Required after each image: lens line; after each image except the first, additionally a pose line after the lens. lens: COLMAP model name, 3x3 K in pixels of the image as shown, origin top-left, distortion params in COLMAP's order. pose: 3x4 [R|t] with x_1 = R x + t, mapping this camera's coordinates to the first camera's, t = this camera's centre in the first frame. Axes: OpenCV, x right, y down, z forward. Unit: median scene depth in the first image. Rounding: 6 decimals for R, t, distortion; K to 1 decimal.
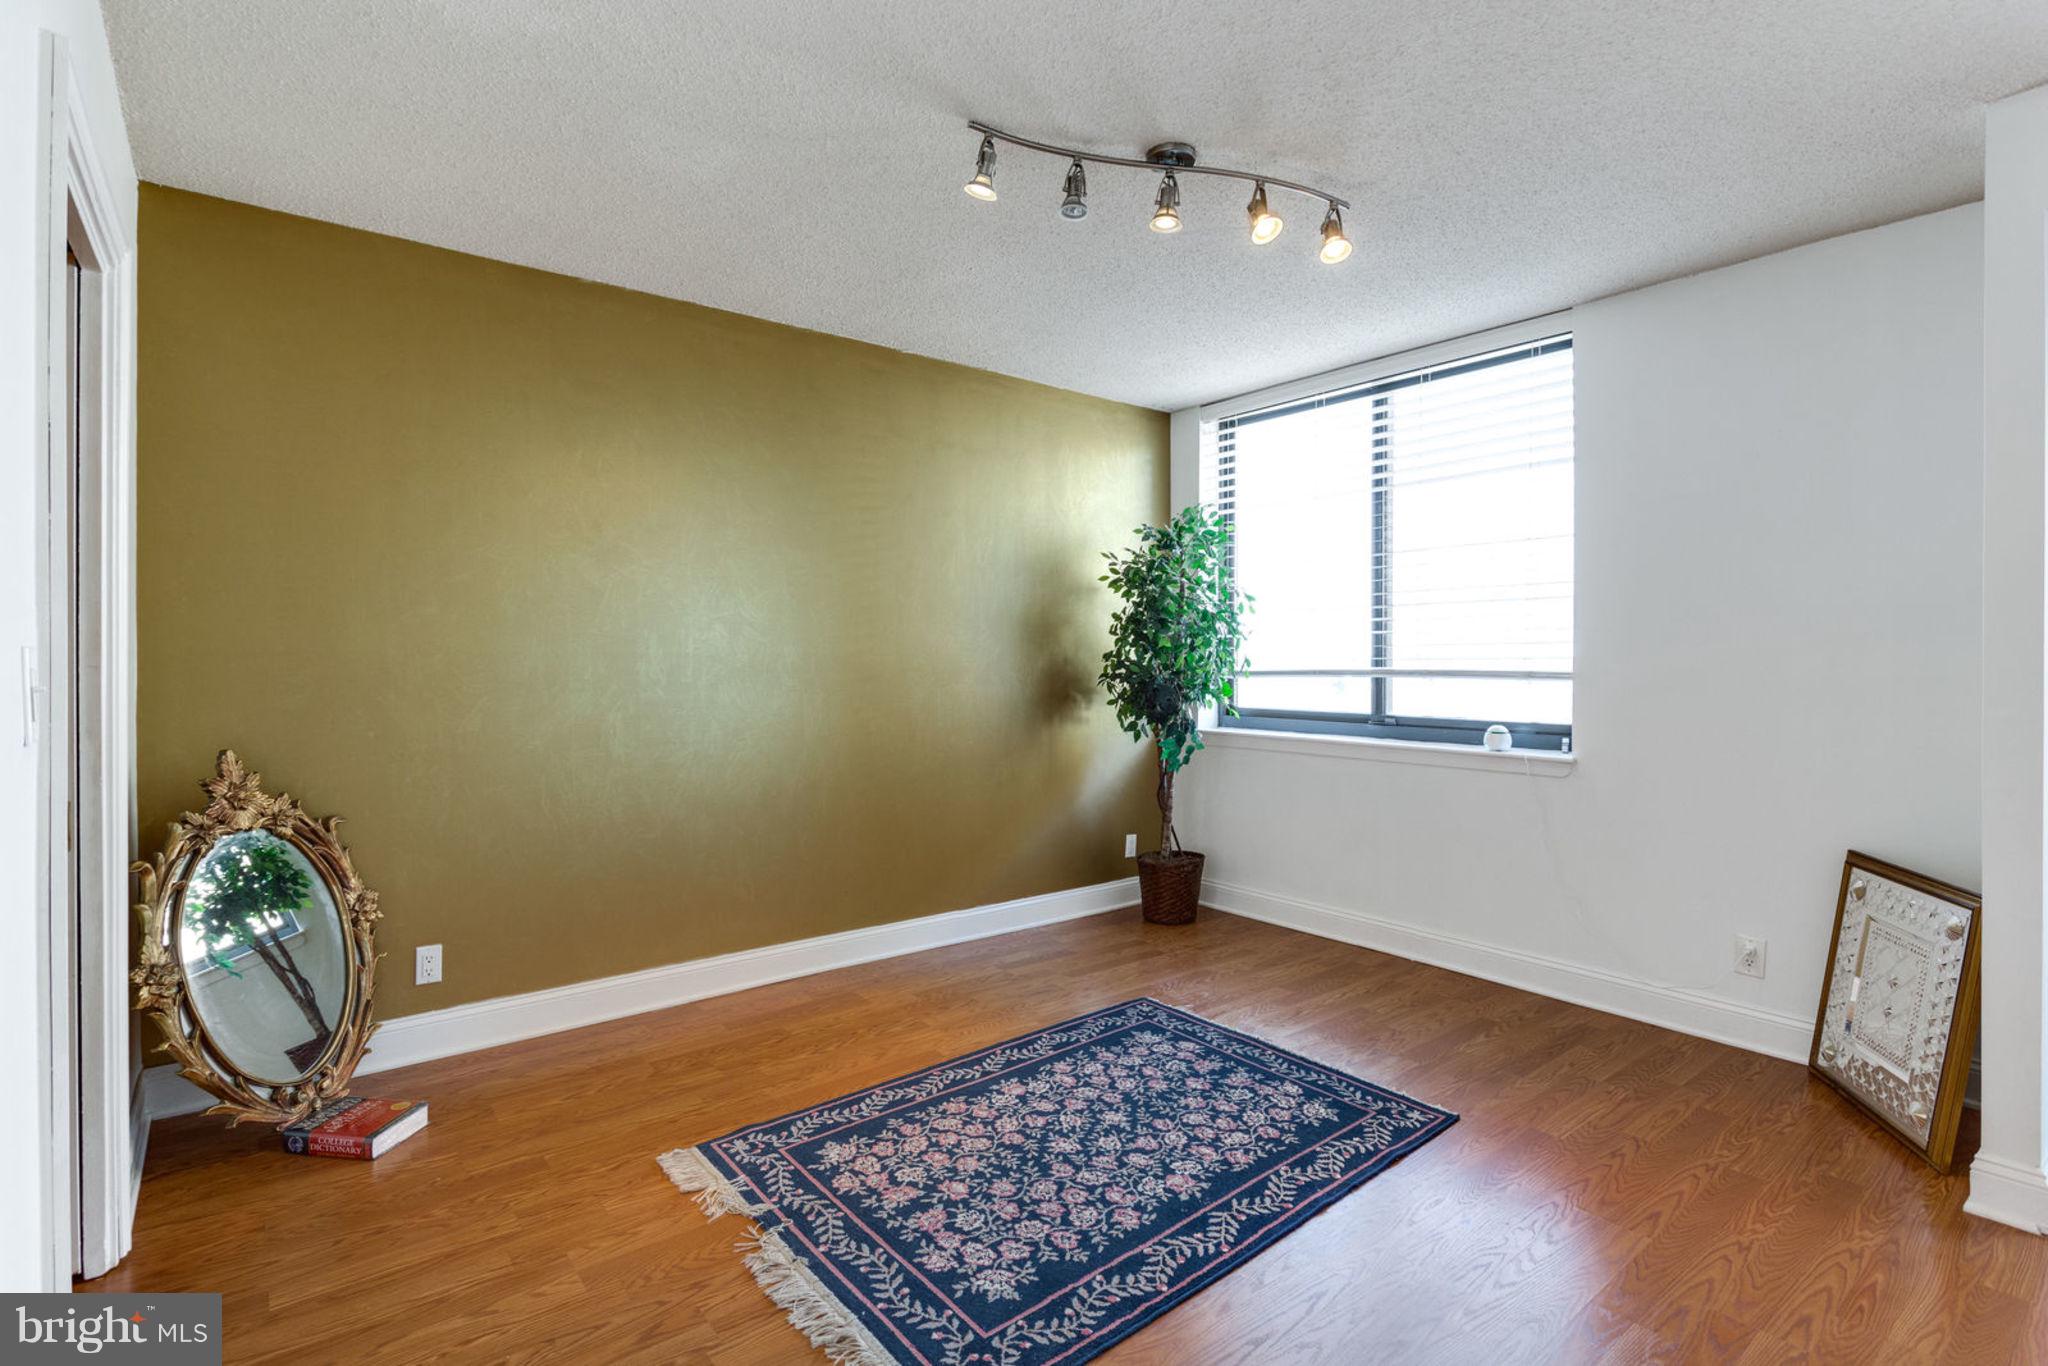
lens RADIAL K [[969.5, 0, 1005.0], [0, 969.5, 683.3], [0, 0, 1]] dist [0.010318, -0.008593]
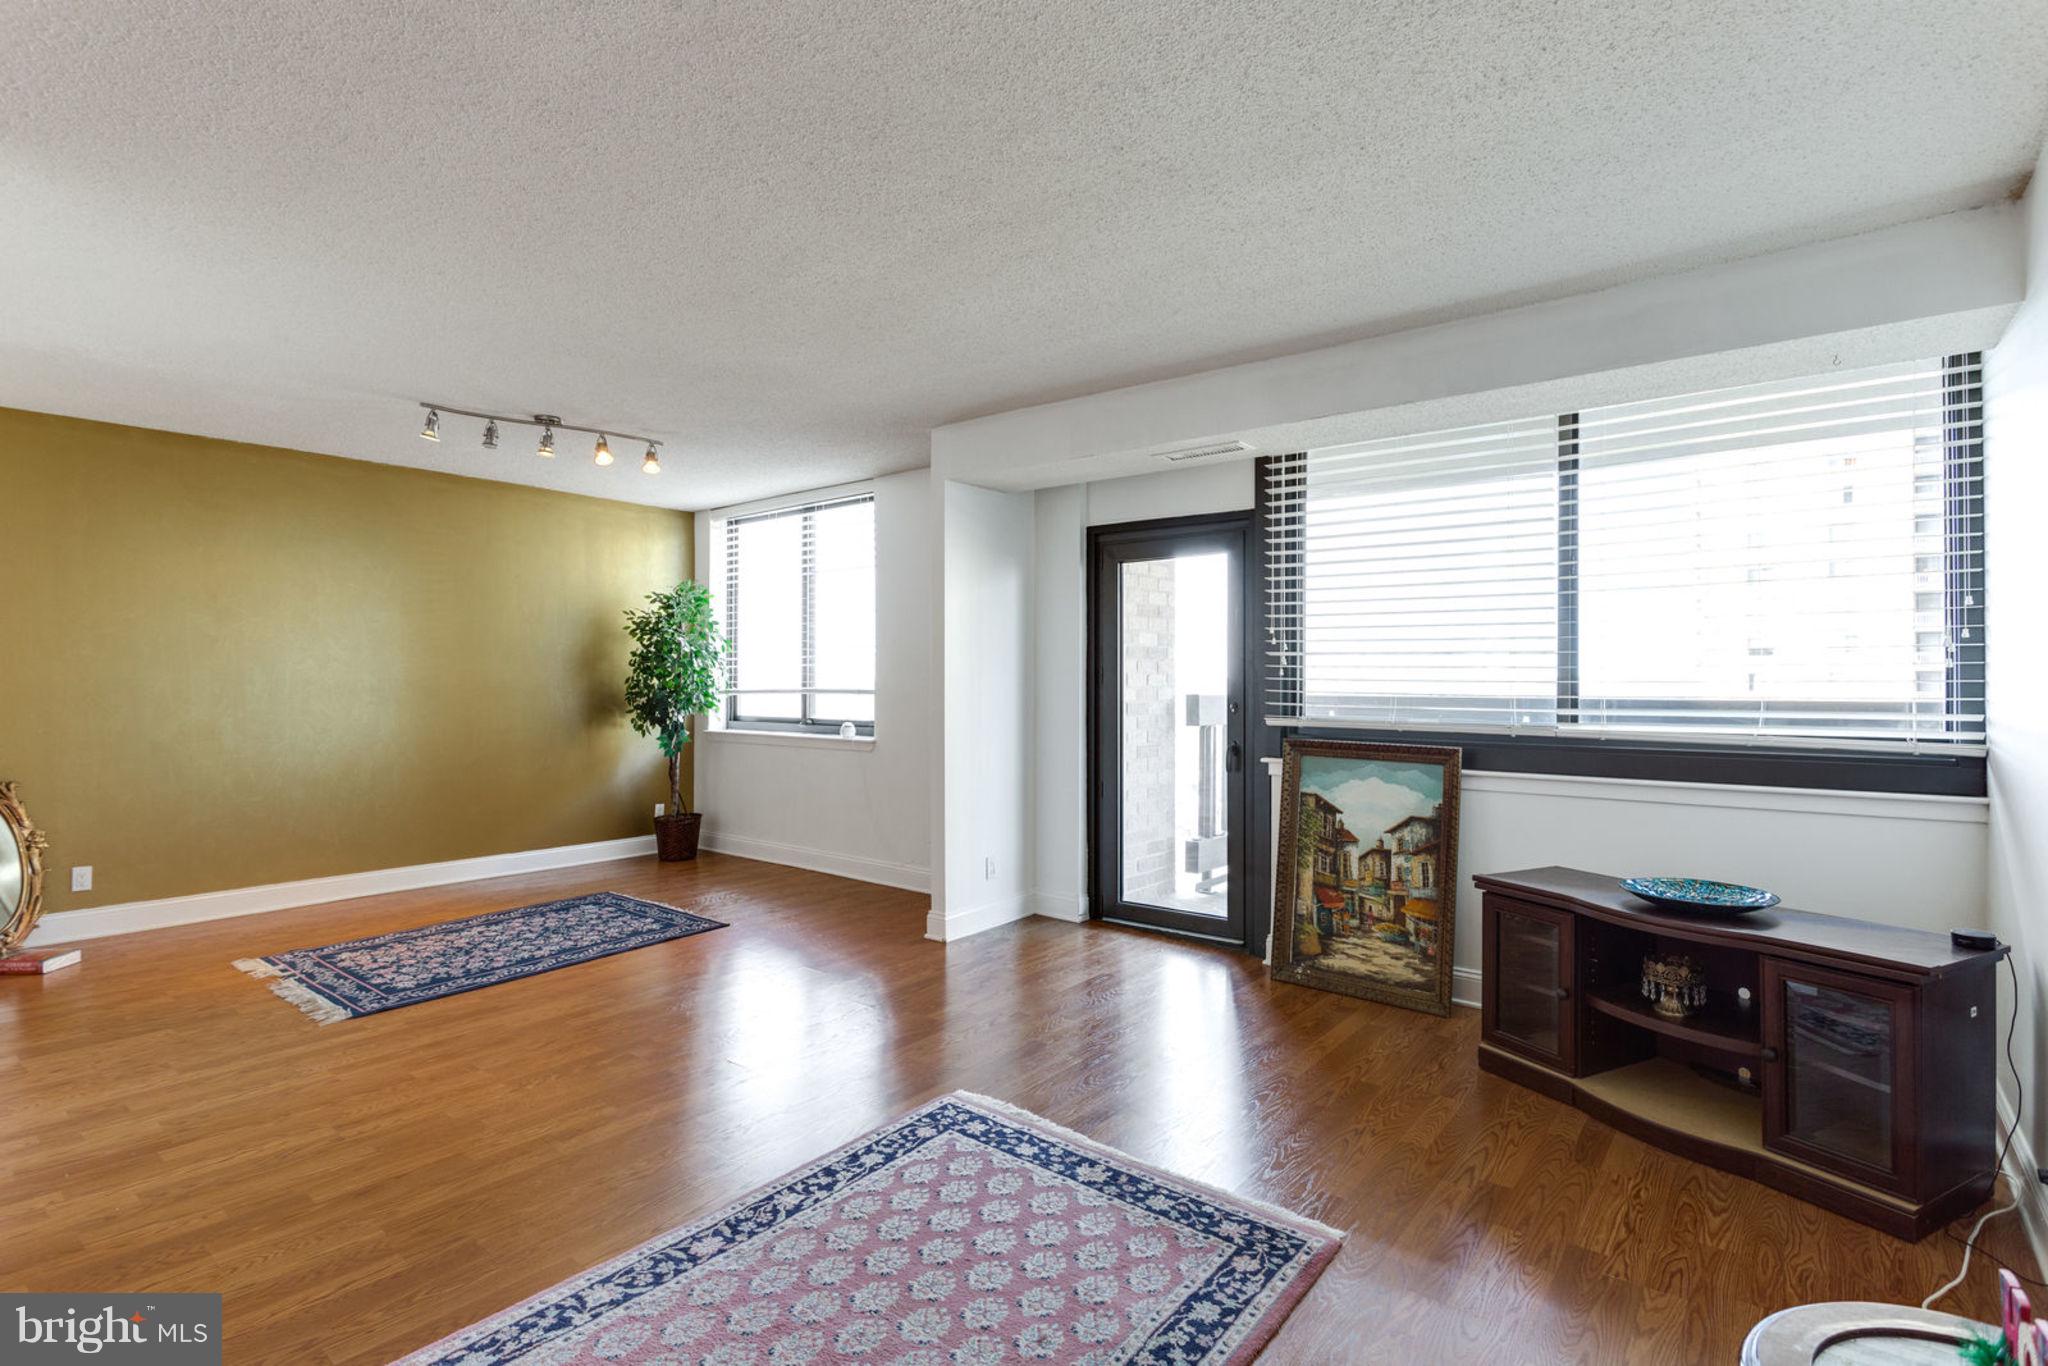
lens RADIAL K [[969.5, 0, 1005.0], [0, 969.5, 683.3], [0, 0, 1]] dist [0.010318, -0.008593]
pose [[0.974892, -0.001354, 0.222674, 0.350710], [0.006977, 0.999676, -0.024465, 0.017265], [-0.222569, 0.025404, 0.974586, -0.595250]]
